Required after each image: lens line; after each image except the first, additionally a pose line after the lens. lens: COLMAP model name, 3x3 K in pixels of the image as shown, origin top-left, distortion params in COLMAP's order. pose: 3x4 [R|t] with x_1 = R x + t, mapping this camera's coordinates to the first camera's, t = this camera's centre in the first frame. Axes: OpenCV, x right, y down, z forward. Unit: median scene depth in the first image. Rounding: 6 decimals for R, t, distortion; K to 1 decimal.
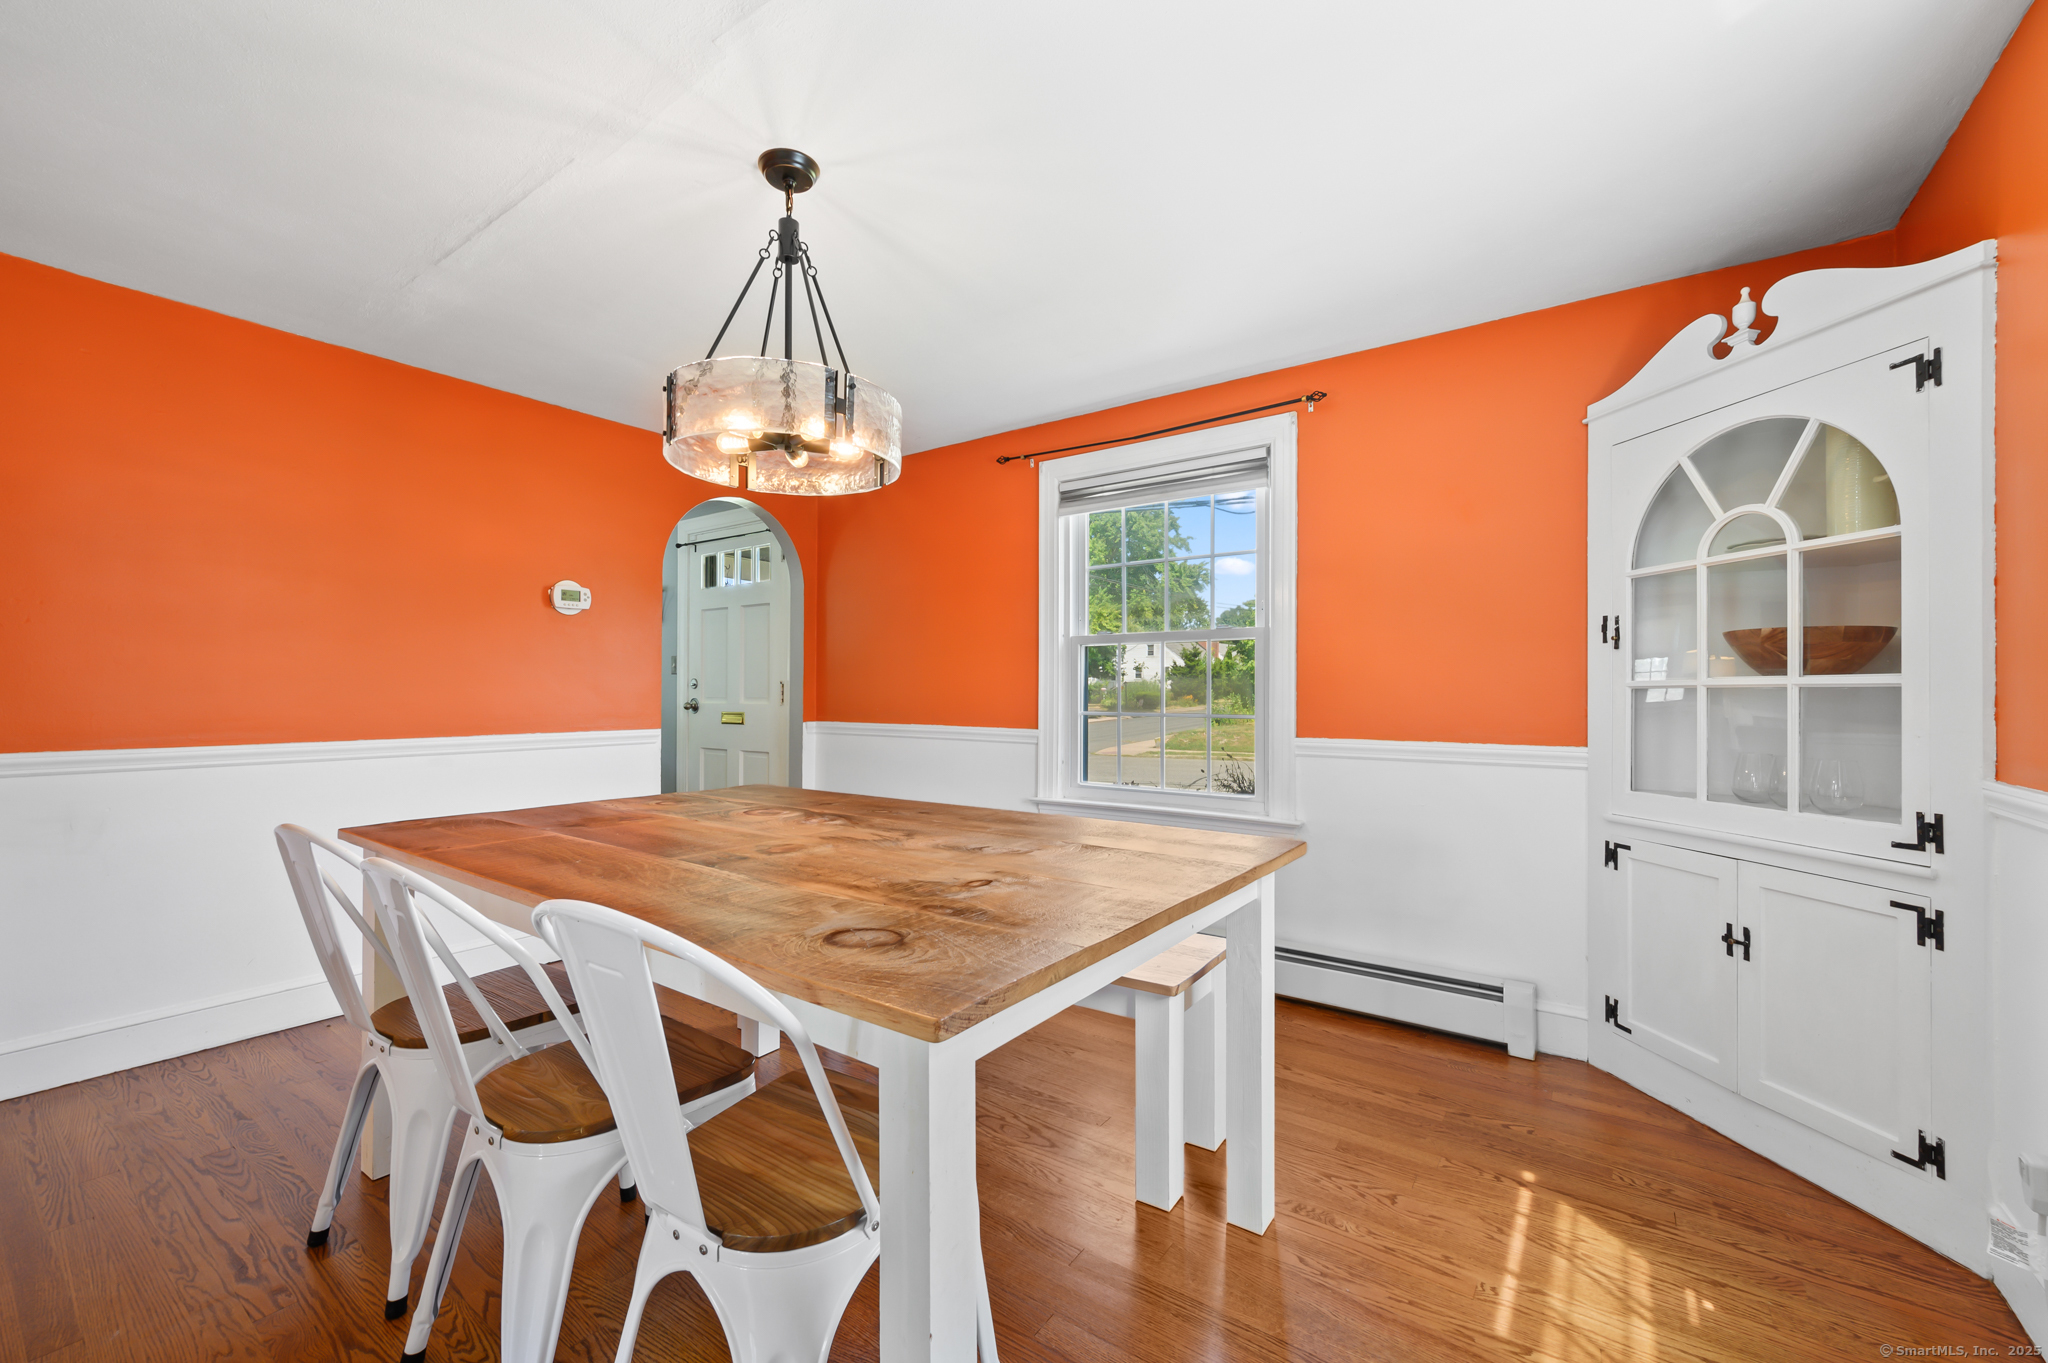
lens RADIAL K [[817.3, 0, 1040.9], [0, 817.3, 683.0], [0, 0, 1]] dist [-0.000591, 0.000198]
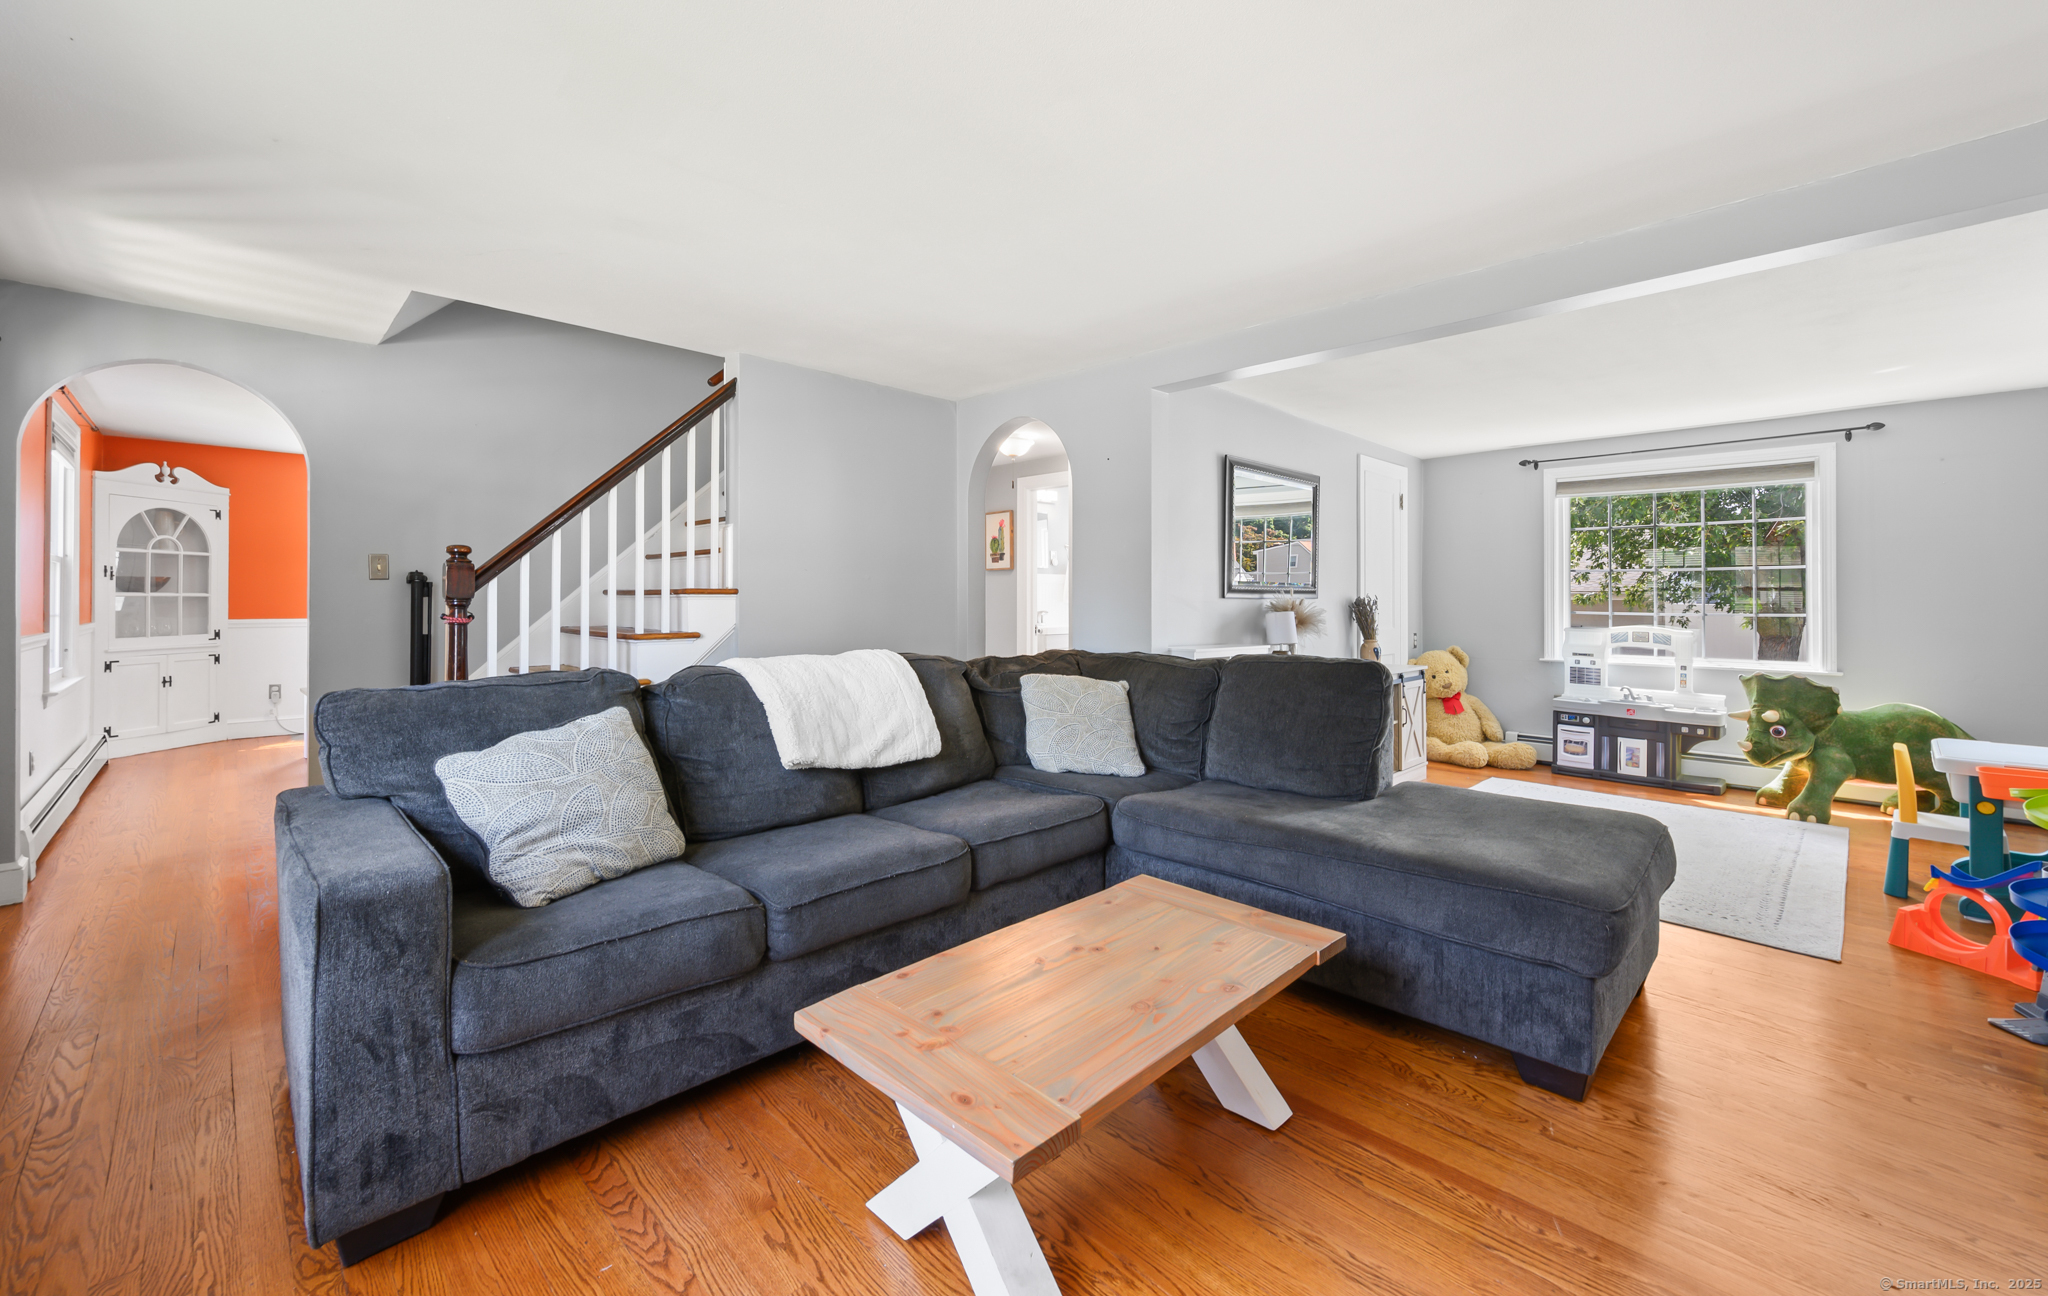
lens RADIAL K [[832.0, 0, 1038.0], [0, 832.0, 591.7], [0, 0, 1]] dist [-0.000379, -0.000295]
pose [[-0.980832, -0.006887, 0.194735, -2.842754], [-0.010822, 0.999758, -0.019147, 0.011268], [-0.194556, -0.020887, -0.980669, 3.345604]]
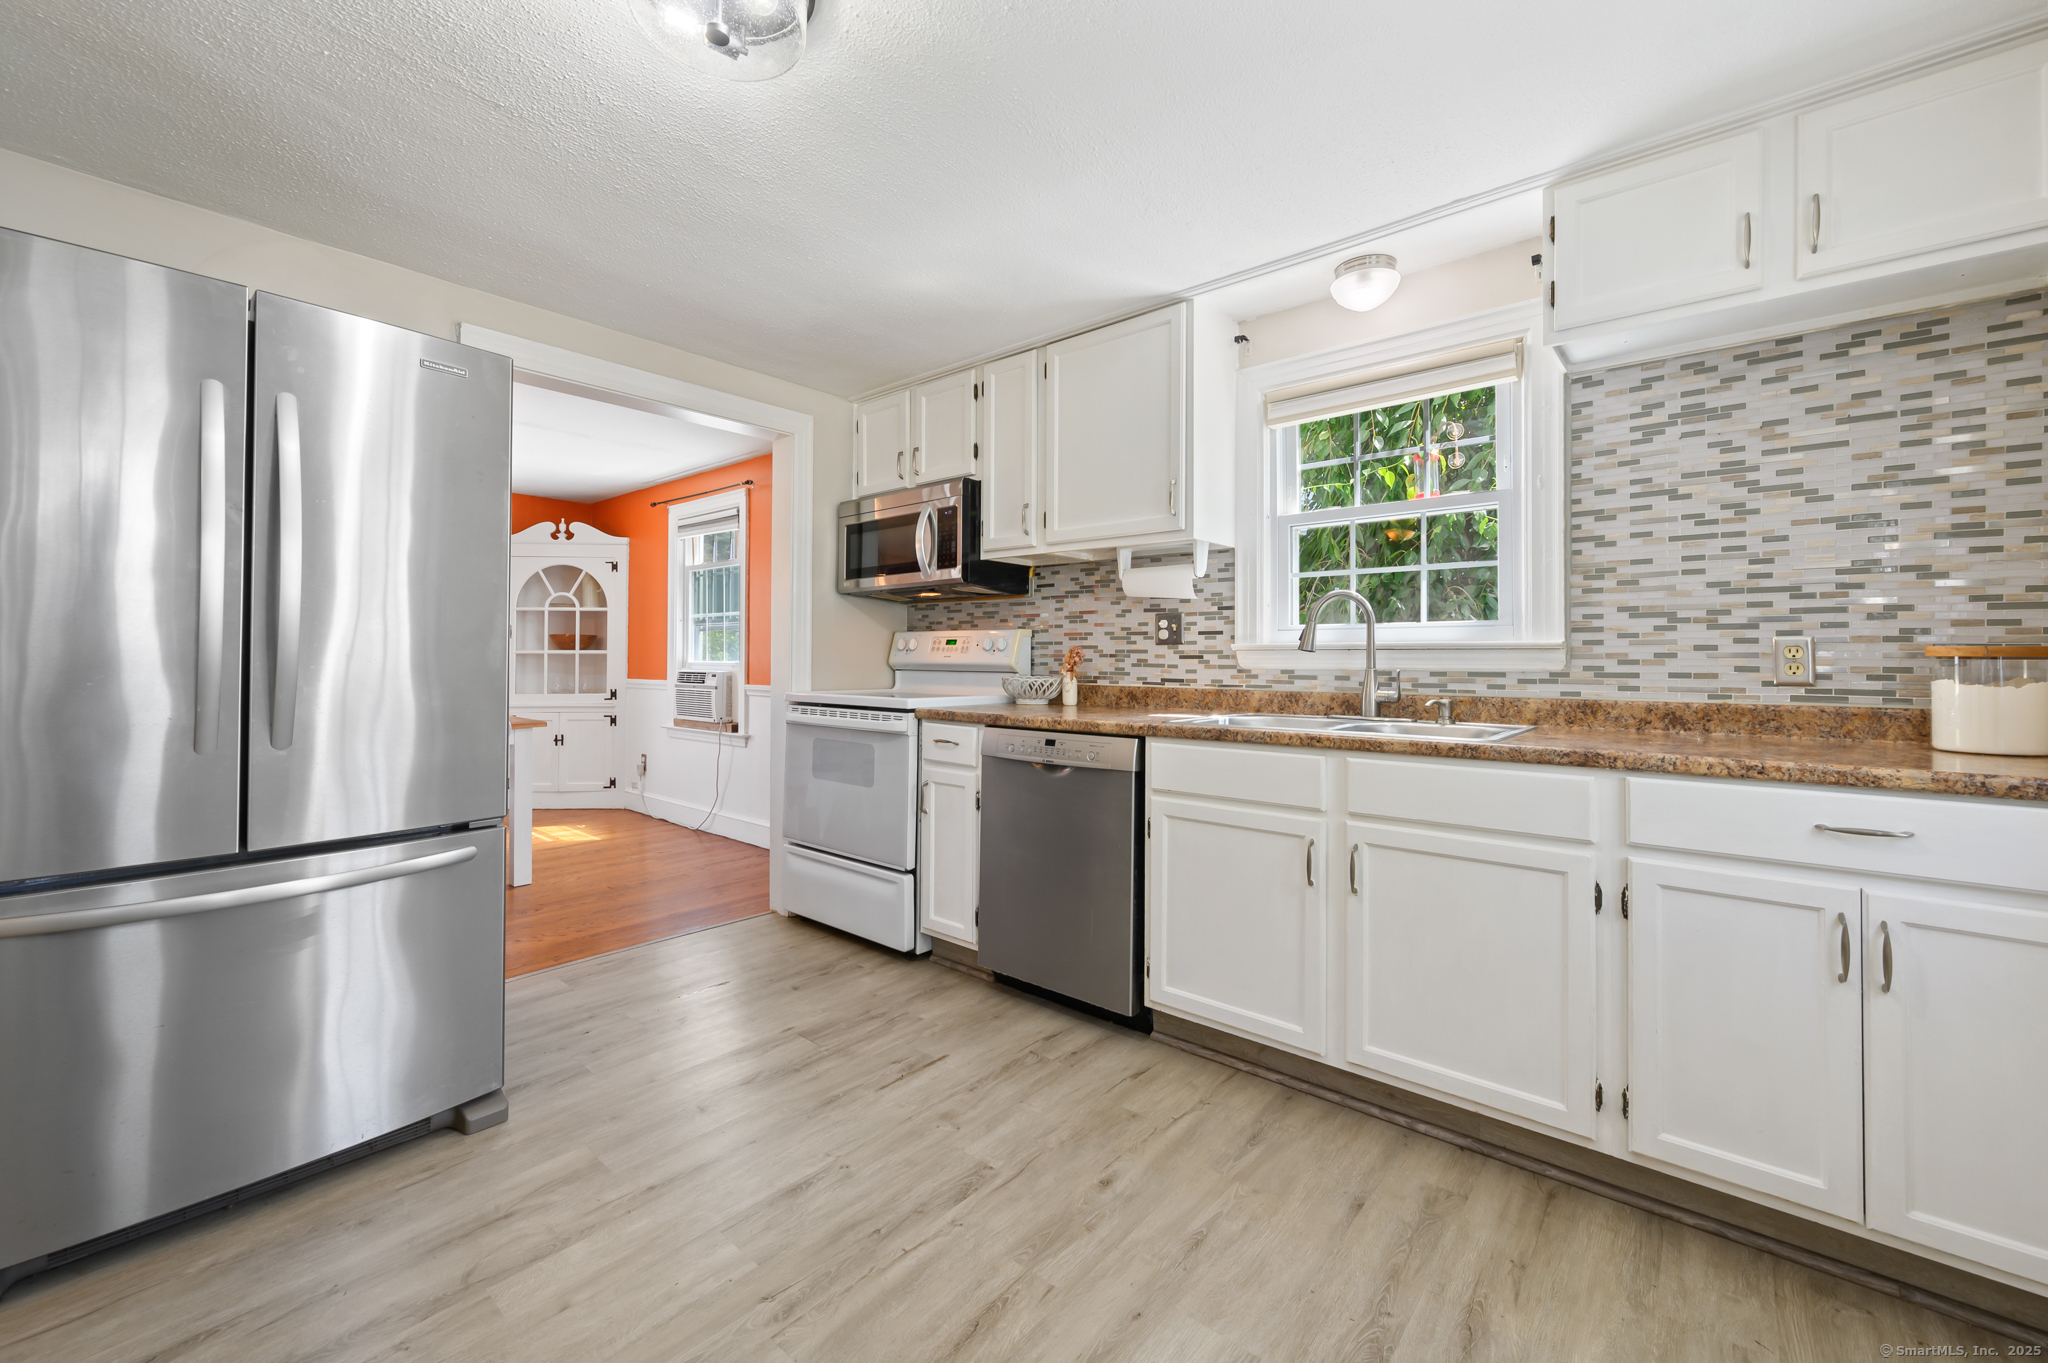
lens RADIAL K [[817.3, 0, 1033.4], [0, 817.3, 649.1], [0, 0, 1]] dist [-0.000591, 0.000198]
pose [[0.100286, 0.004008, 0.994951, -1.902962], [-0.013271, 0.999908, -0.002691, -0.027401], [-0.994870, -0.012934, 0.100330, -0.991426]]
